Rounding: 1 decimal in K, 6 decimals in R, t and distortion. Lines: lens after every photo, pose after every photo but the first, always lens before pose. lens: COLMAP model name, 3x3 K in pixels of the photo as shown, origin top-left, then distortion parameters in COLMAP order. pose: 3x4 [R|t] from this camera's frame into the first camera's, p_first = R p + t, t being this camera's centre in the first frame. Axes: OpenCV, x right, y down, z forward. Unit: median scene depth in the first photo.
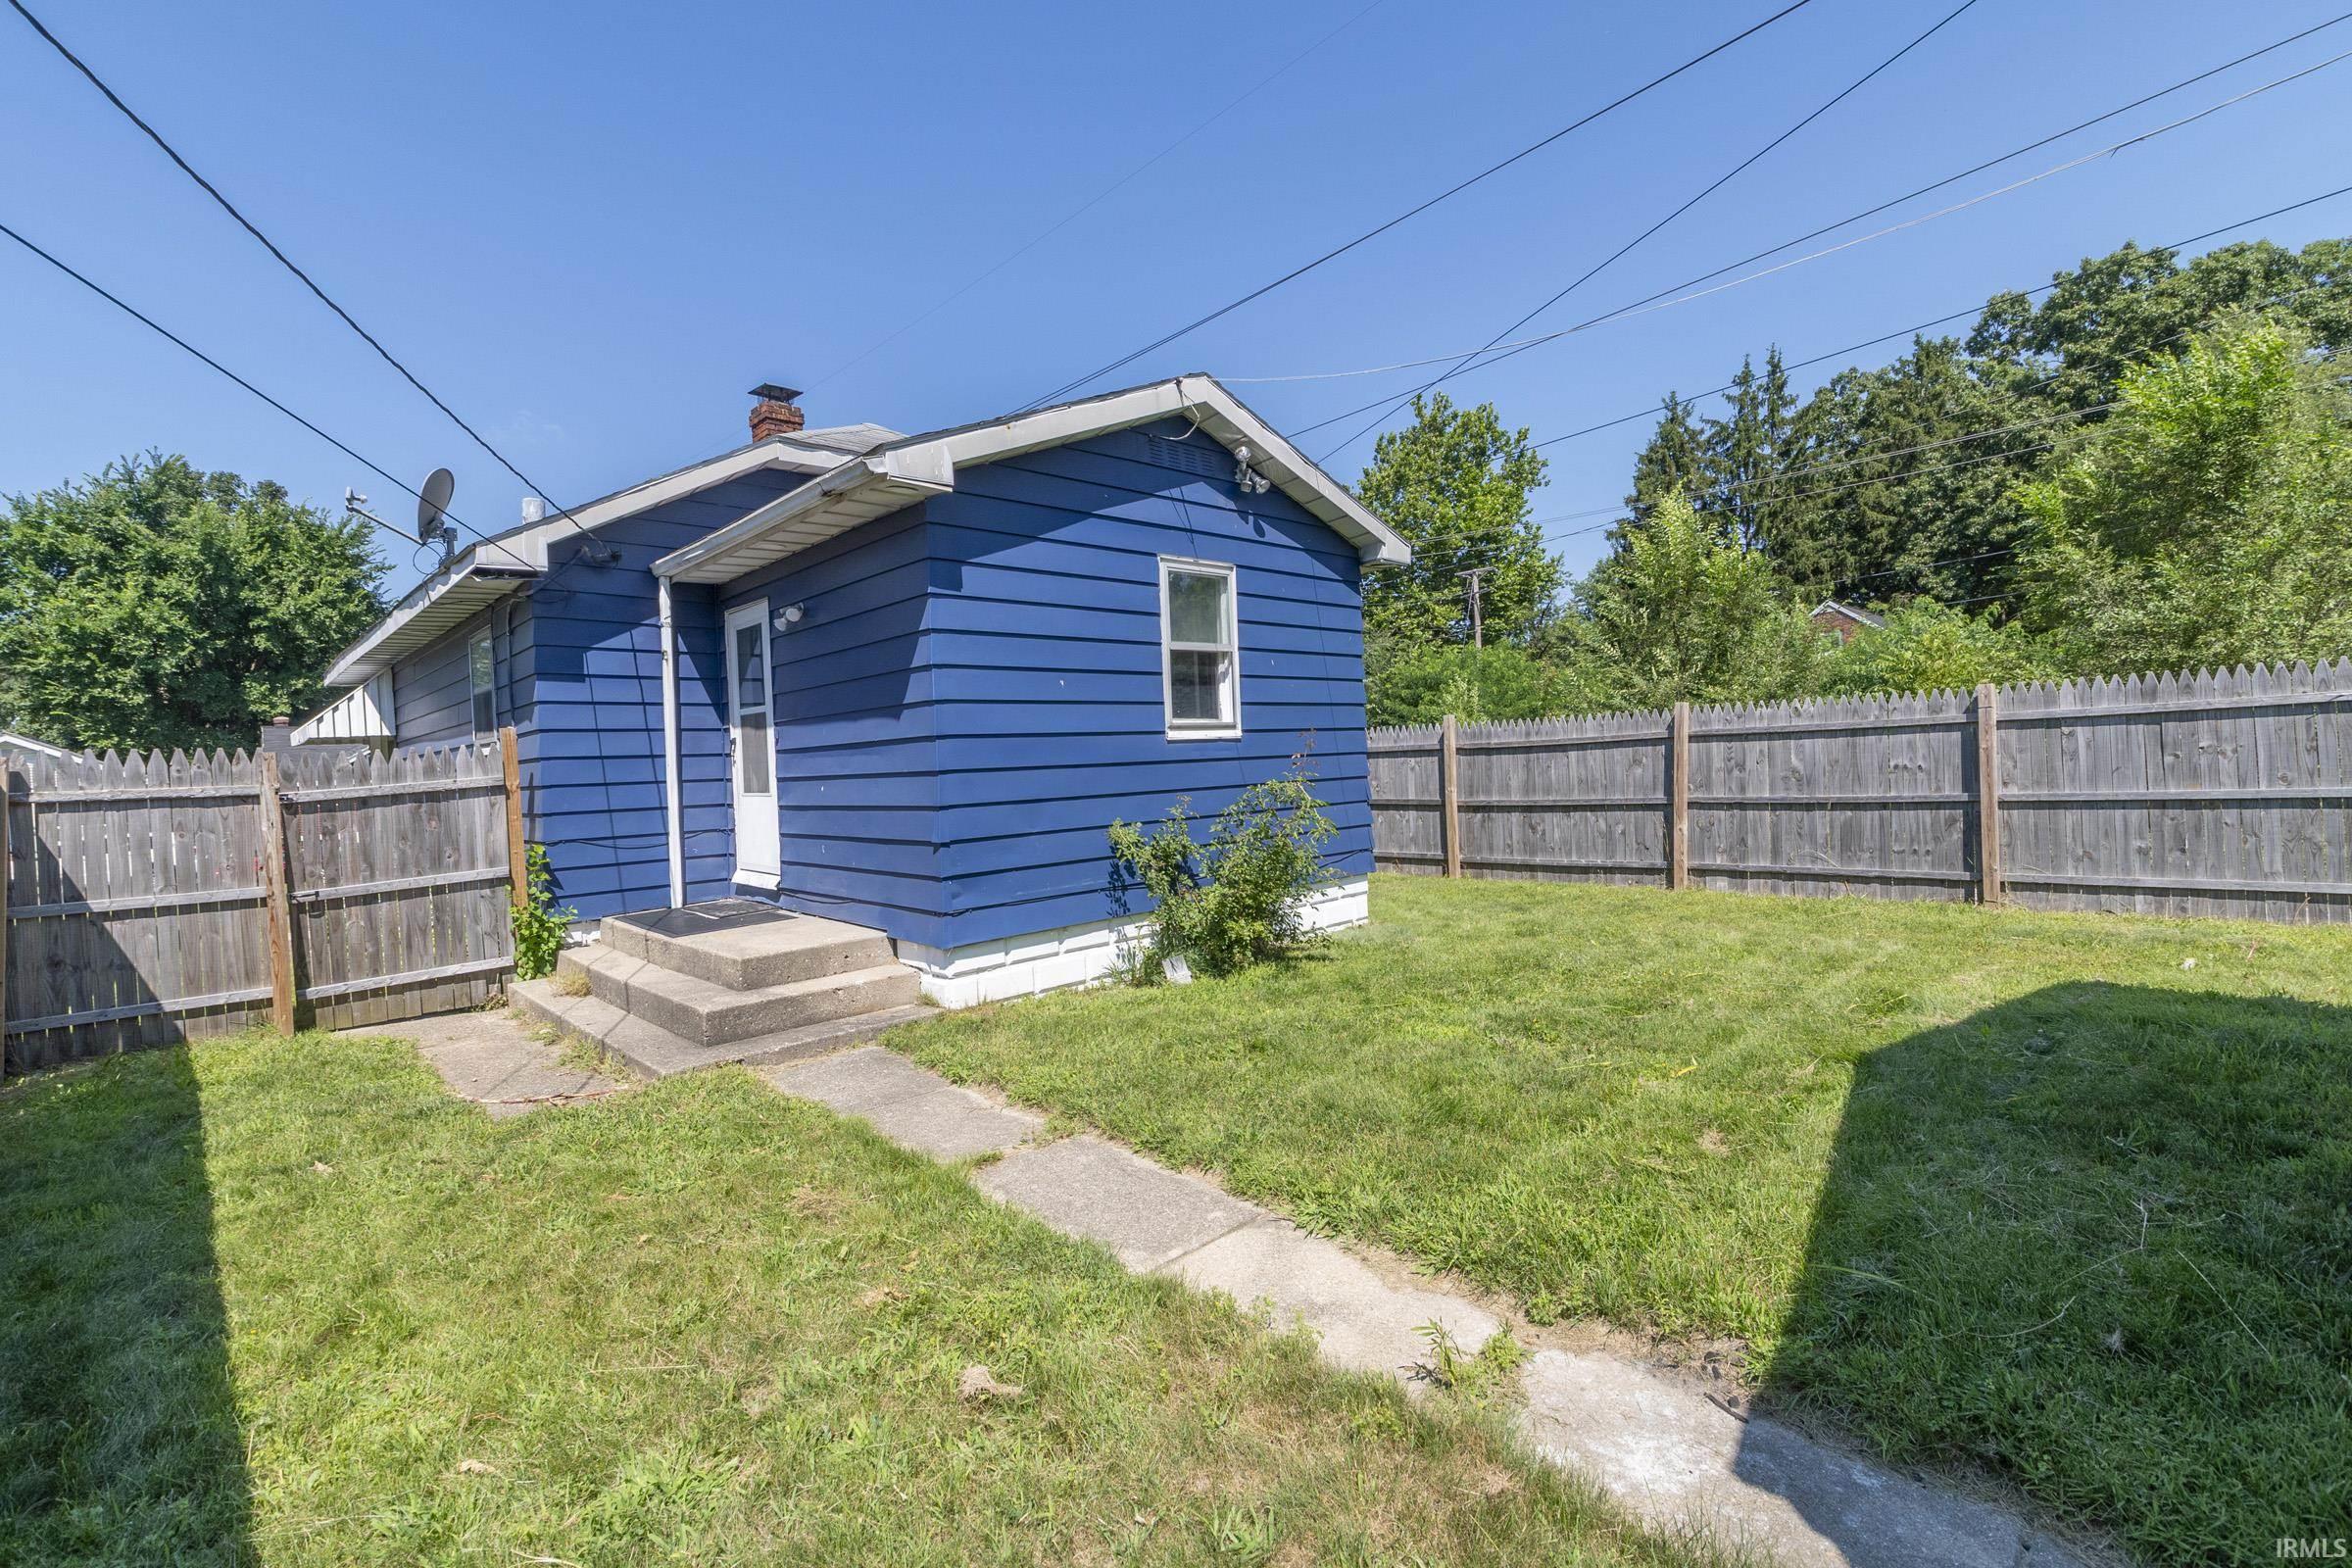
lens RADIAL K [[1058.3, 0, 1176.0], [0, 1058.3, 784.0], [0, 0, 1]] dist [-0.003278, -0.000495]
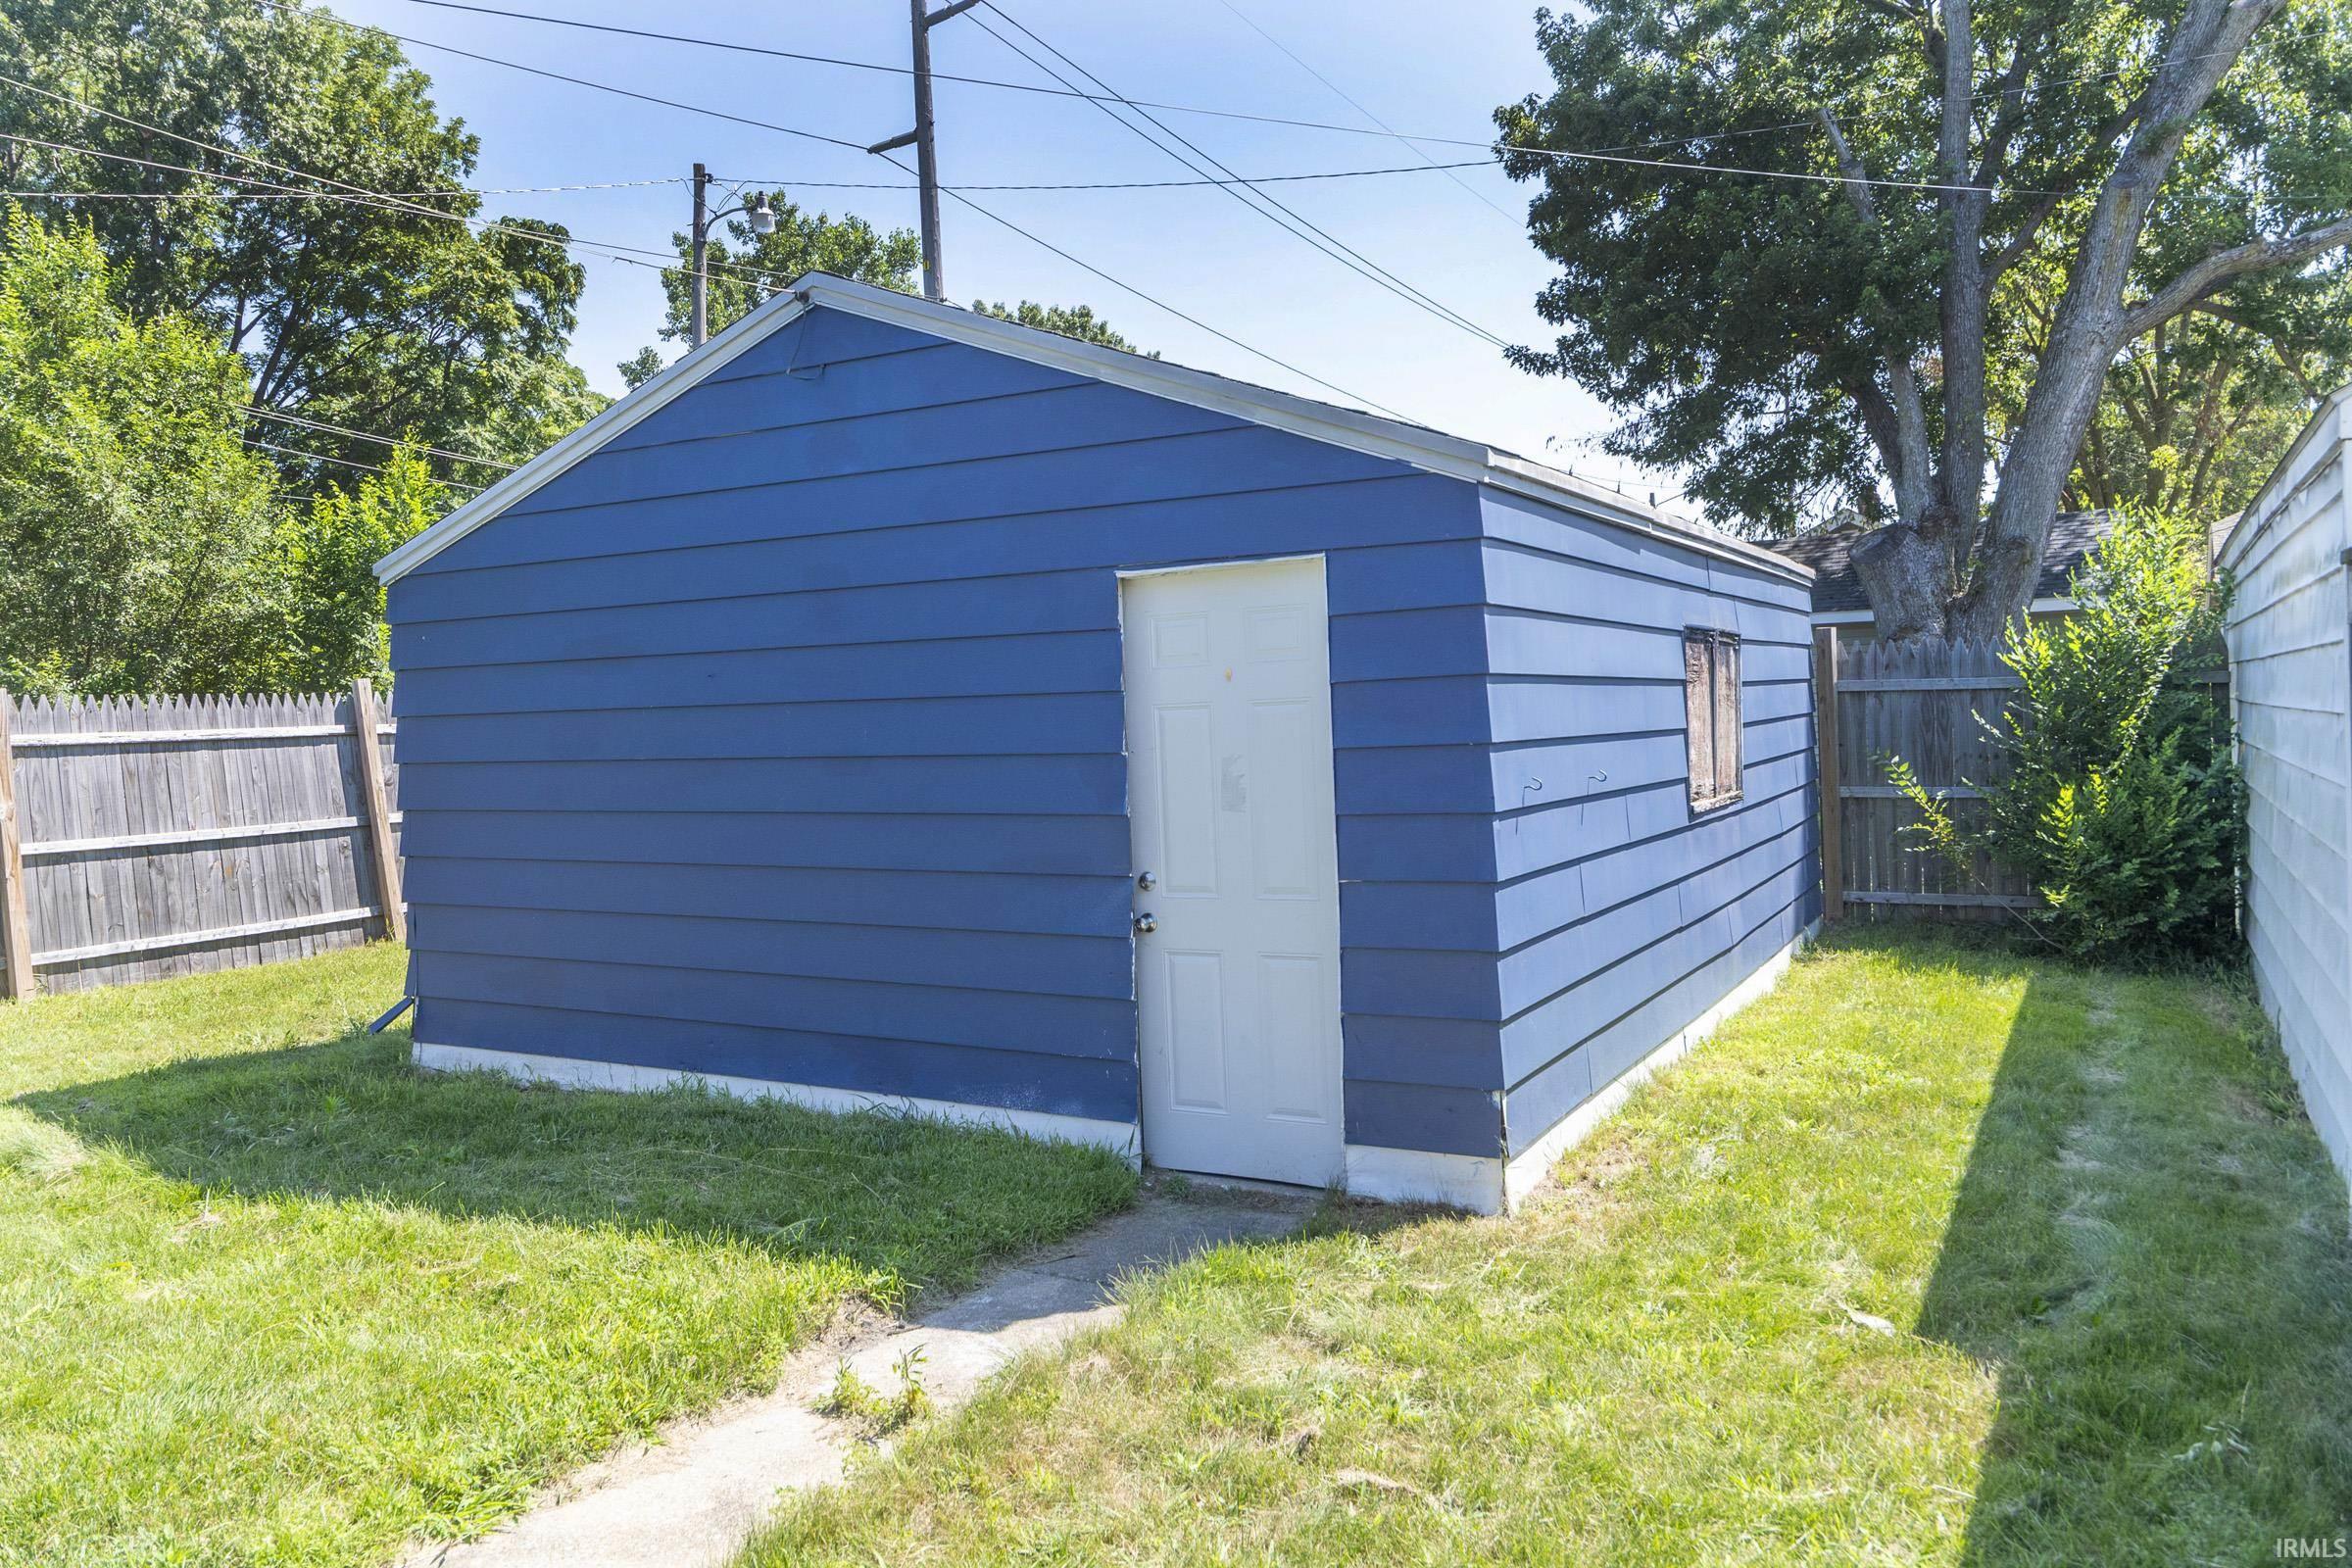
lens RADIAL K [[1692.9, 0, 1176.0], [0, 1692.9, 784.0], [0, 0, 1]] dist [0.000351, -0.008394]
pose [[-0.306090, 0.013898, 0.951901, -0.422700], [0.072520, 0.997328, 0.008758, 0.006063], [-0.949236, 0.071713, -0.306280, 0.406805]]
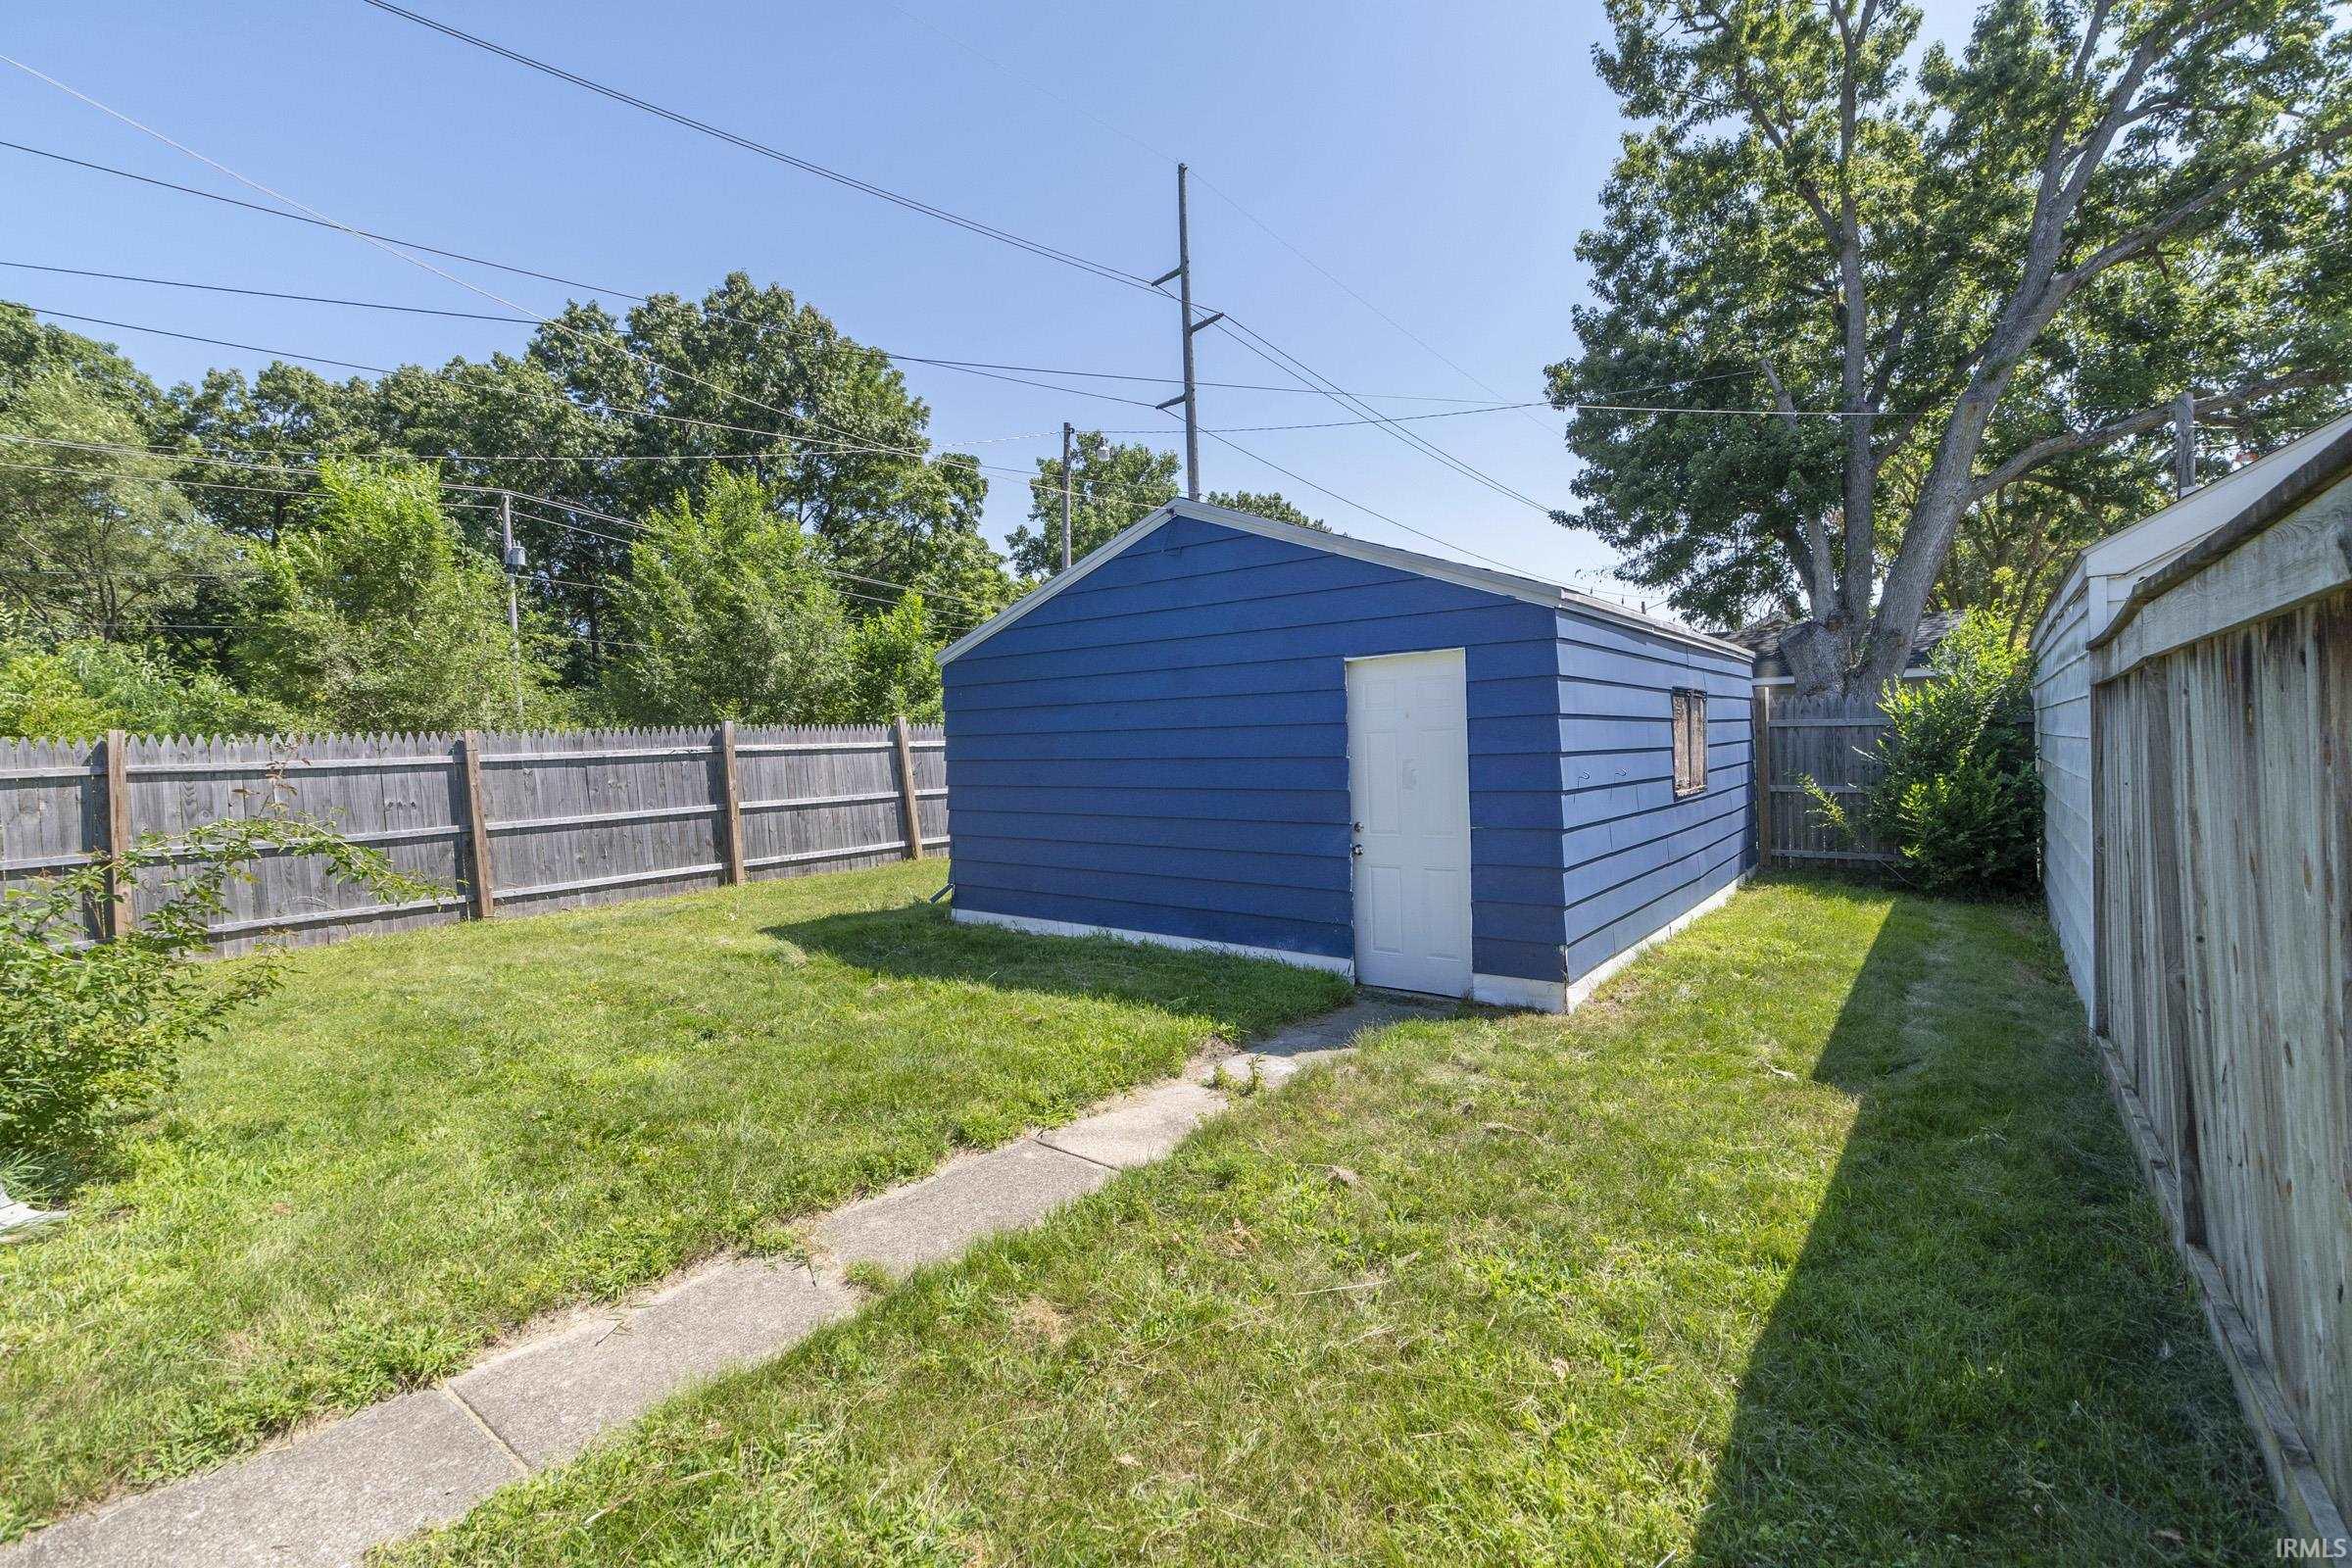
lens RADIAL K [[1022.7, 0, 1166.6], [0, 1022.7, 778.4], [0, 0, 1]] dist [0.001070, -0.009737]
pose [[-0.150778, 0.014965, 0.988454, -0.502417], [0.059722, 0.998197, -0.006003, 0.011224], [-0.986762, 0.058128, -0.151400, 0.471909]]
